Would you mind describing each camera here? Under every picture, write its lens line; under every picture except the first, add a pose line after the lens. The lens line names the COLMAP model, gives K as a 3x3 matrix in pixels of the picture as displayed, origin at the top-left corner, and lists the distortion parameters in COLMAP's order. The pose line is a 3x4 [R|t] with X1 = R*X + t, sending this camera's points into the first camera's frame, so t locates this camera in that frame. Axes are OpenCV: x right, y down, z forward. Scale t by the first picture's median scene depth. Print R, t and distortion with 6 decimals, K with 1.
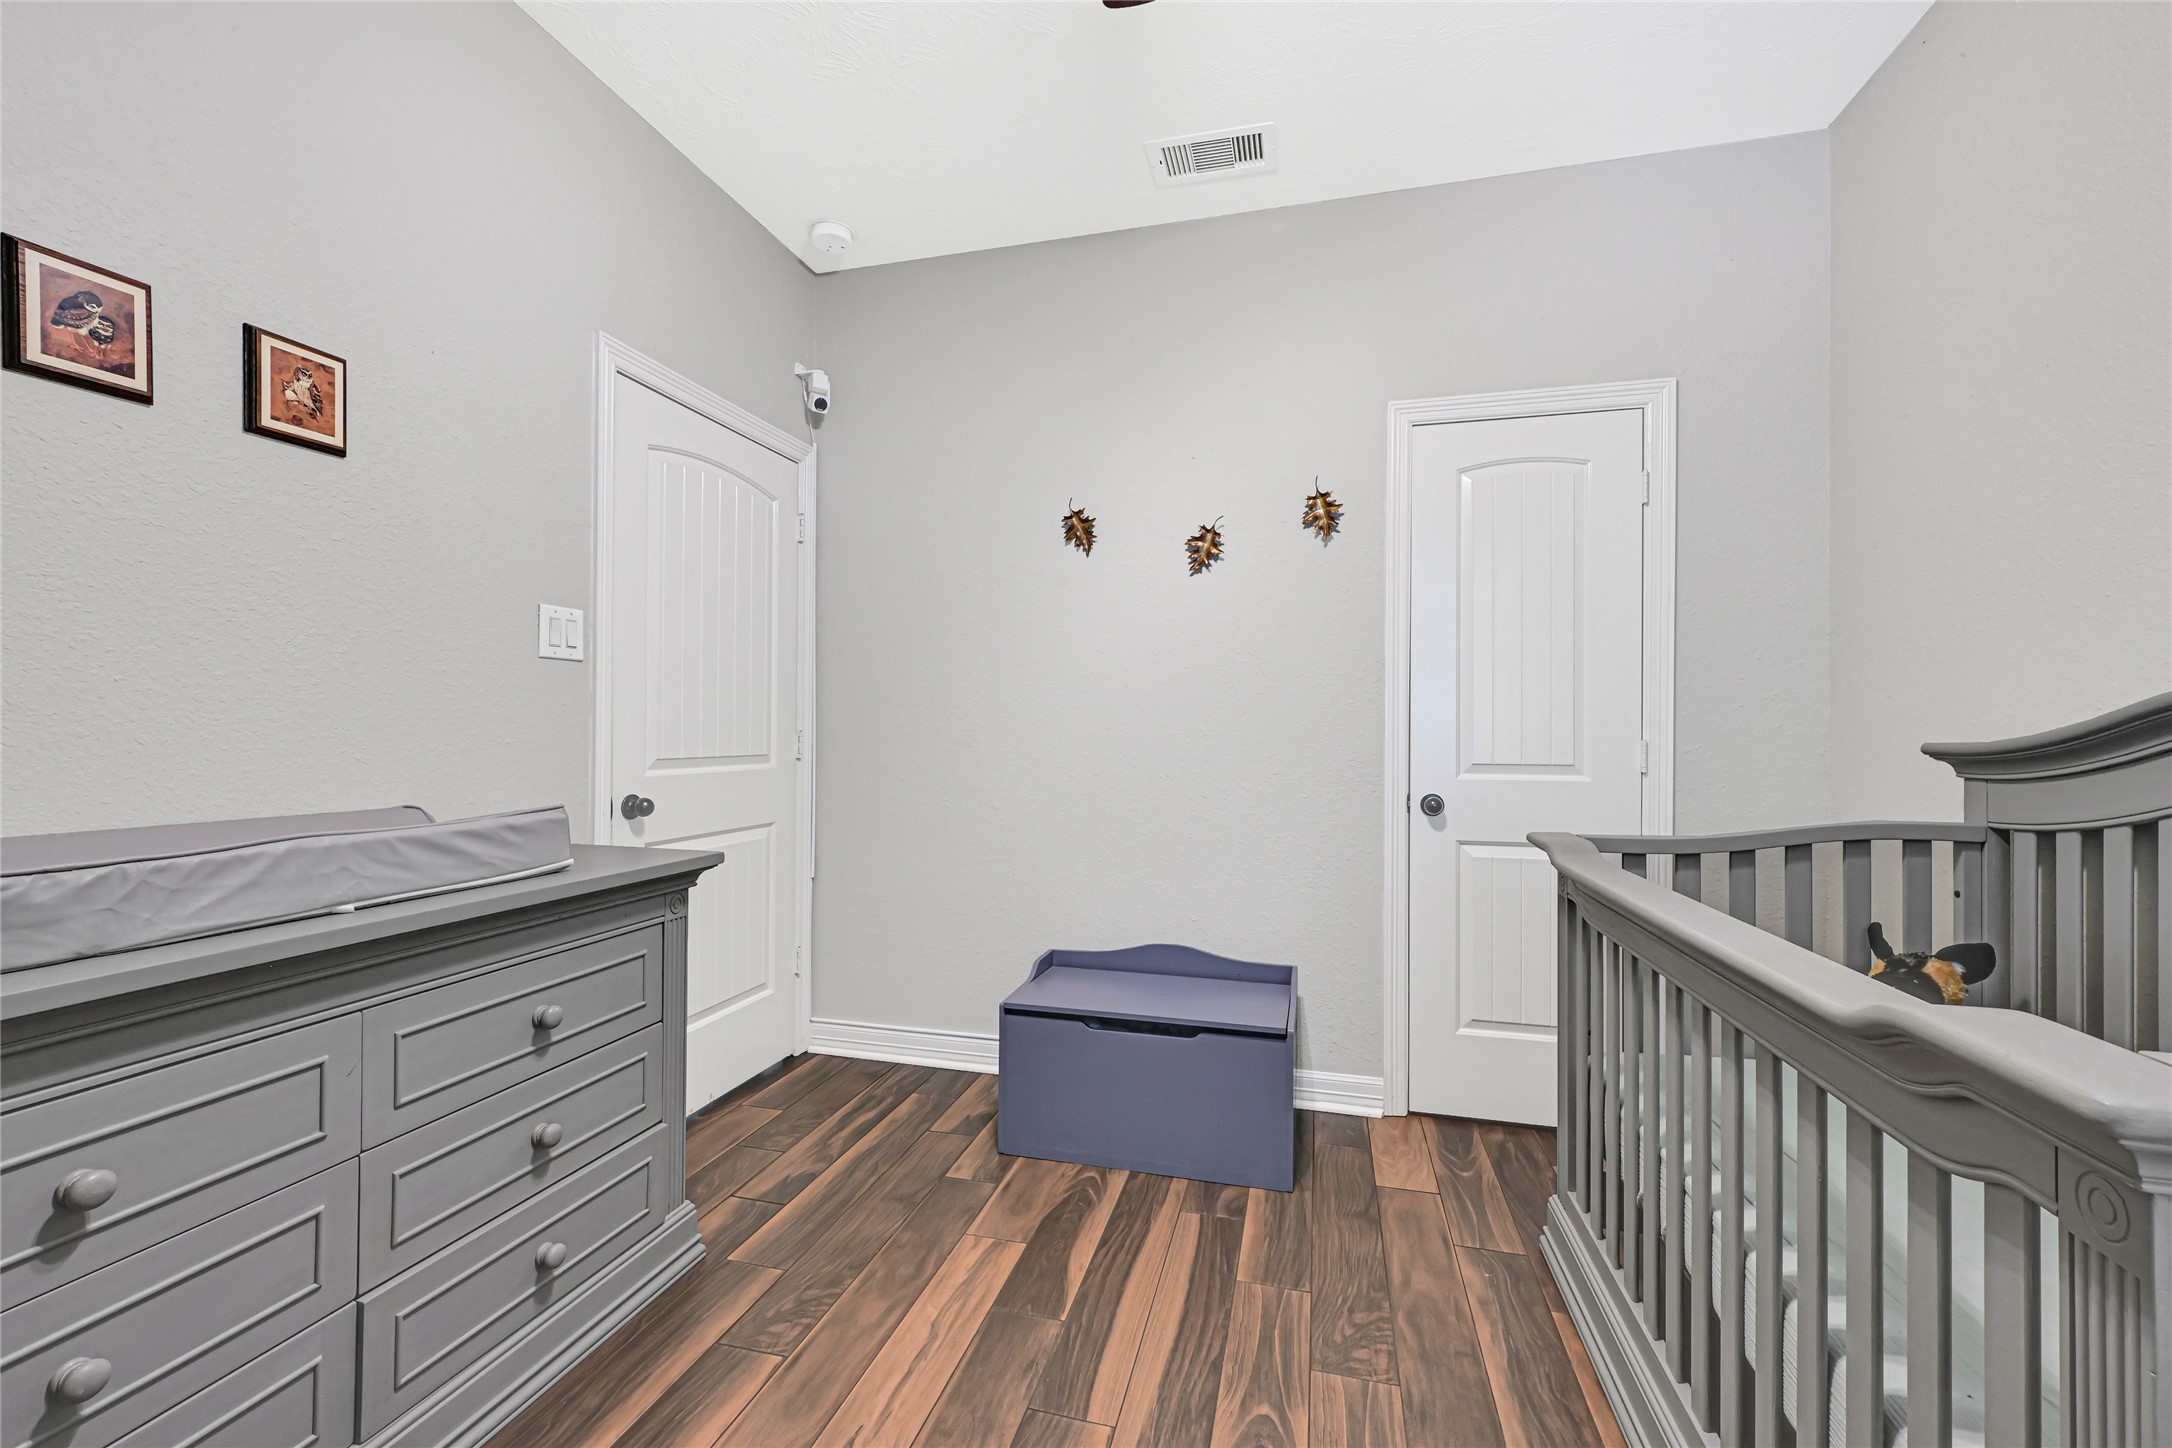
lens RADIAL K [[880.9, 0, 1084.5], [0, 880.9, 728.9], [0, 0, 1]] dist [0.000589, -0.000105]
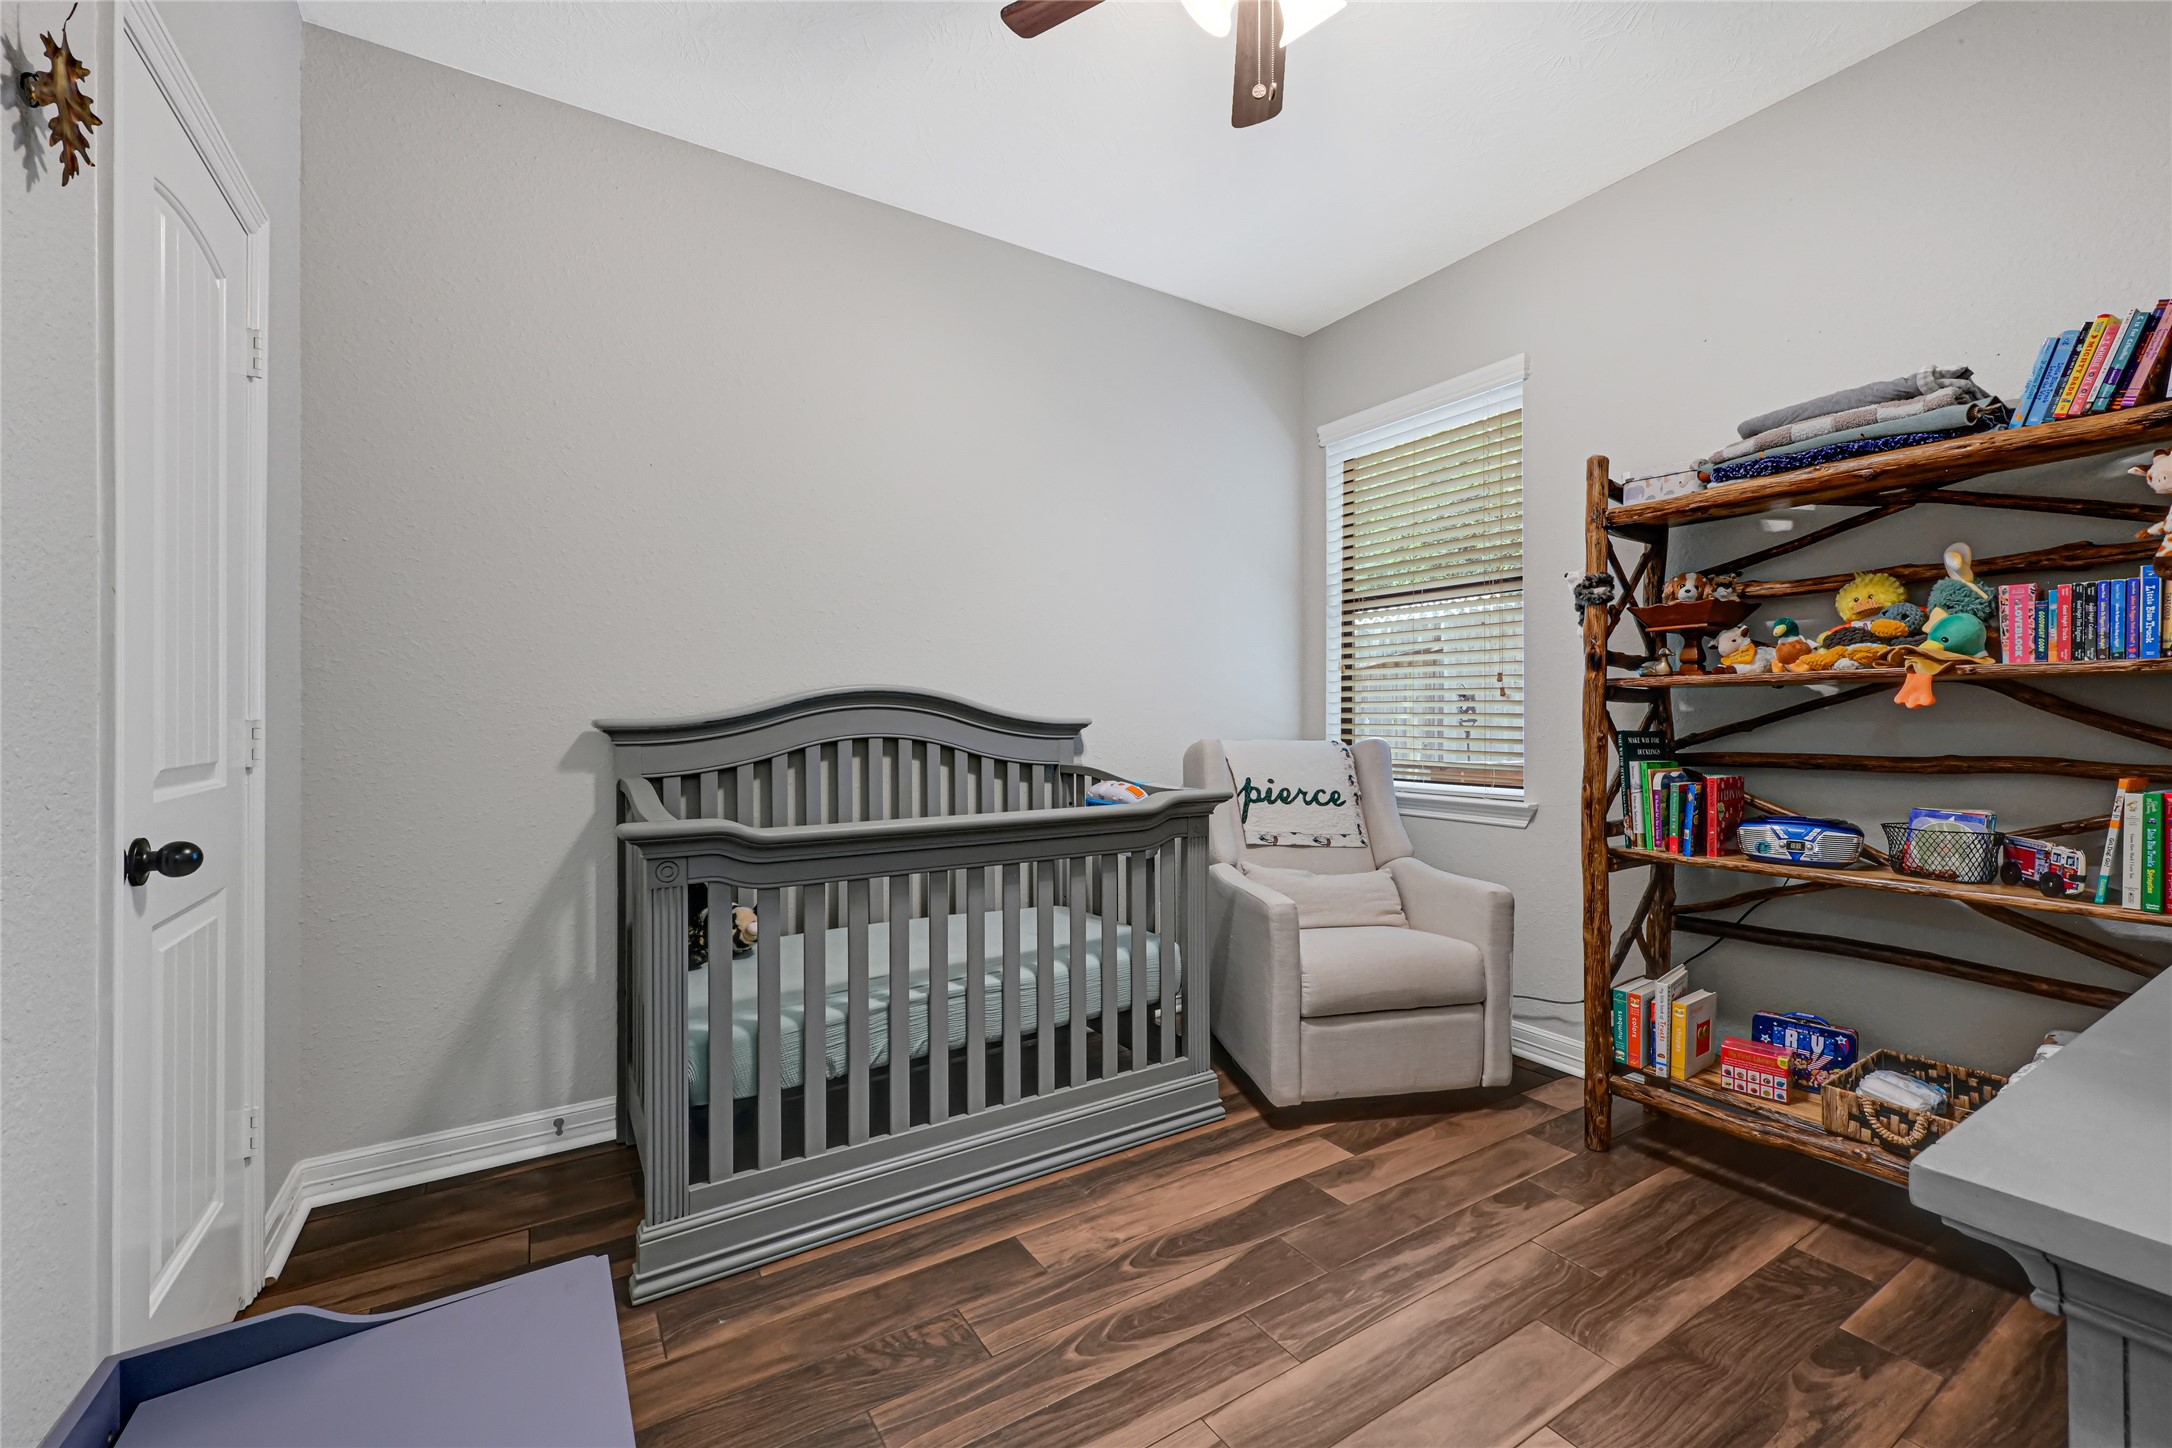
lens RADIAL K [[880.9, 0, 1084.5], [0, 880.9, 728.9], [0, 0, 1]] dist [0.000589, -0.000105]
pose [[-0.734733, -0.016940, 0.678145, -0.483081], [-0.009029, 0.999844, 0.015194, 0.002641], [-0.678297, 0.005040, -0.734771, 1.658949]]
